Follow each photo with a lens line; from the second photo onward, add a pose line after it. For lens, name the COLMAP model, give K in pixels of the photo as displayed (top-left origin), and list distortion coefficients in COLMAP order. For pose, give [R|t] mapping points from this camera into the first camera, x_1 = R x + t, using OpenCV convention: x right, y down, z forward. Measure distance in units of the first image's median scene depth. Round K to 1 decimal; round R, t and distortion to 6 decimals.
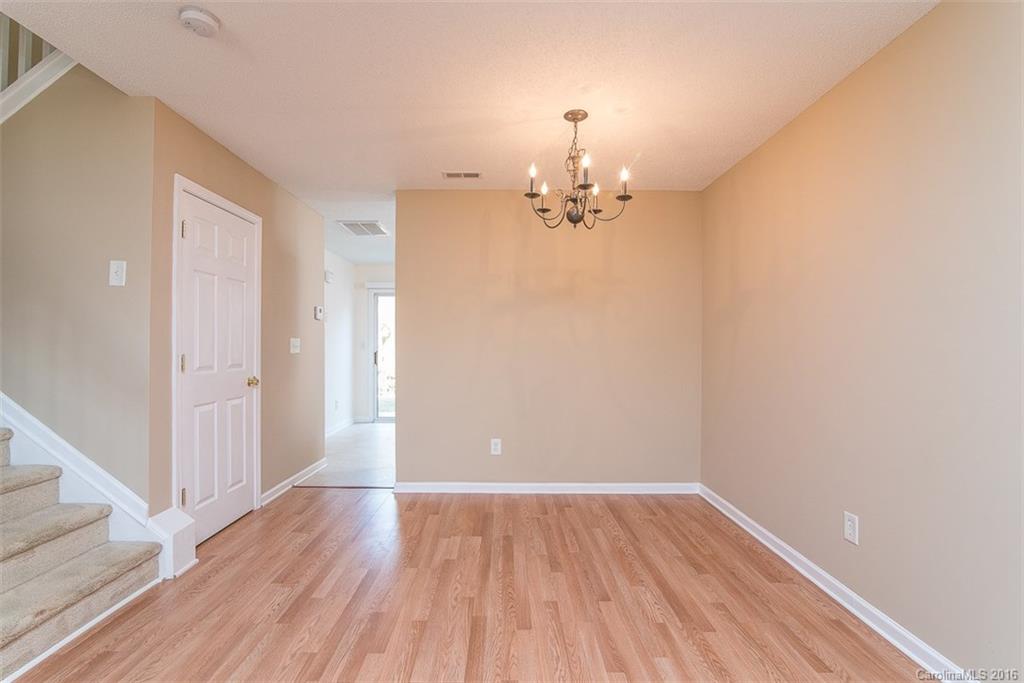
lens RADIAL K [[515.6, 0, 565.9], [0, 515.6, 345.1], [0, 0, 1]] dist [-0.018172, -0.001228]
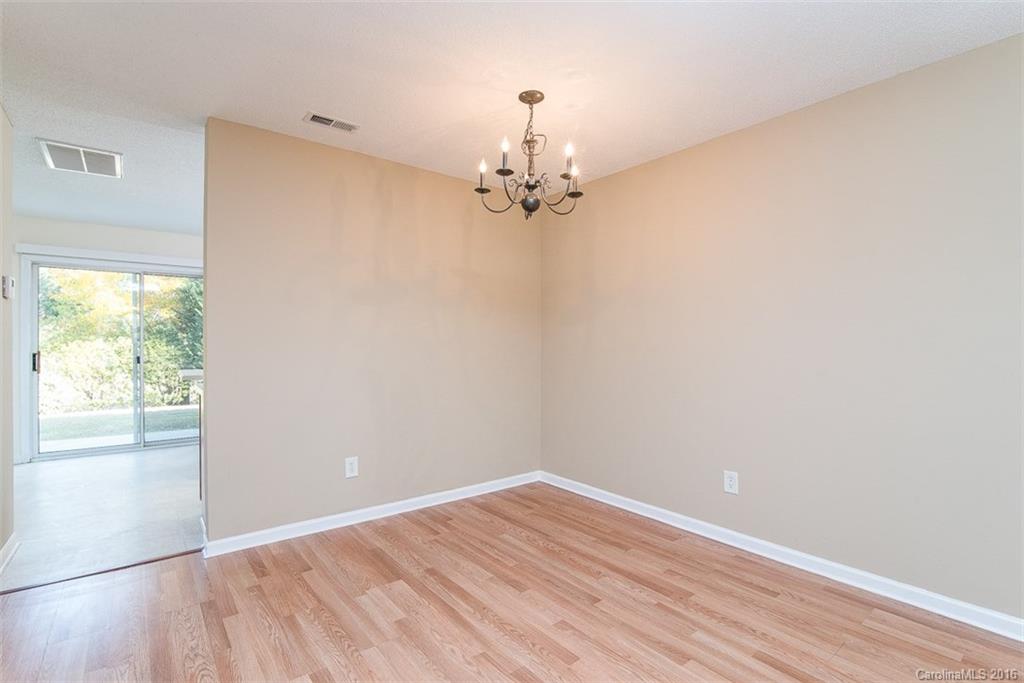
lens RADIAL K [[477.7, 0, 489.6], [0, 477.7, 344.5], [0, 0, 1]] dist [-0.022550, 0.002698]
pose [[0.786055, -0.001739, 0.618154, -0.568094], [-0.001096, 0.999991, 0.004207, -0.000204], [-0.618155, -0.003985, 0.786046, 0.361824]]
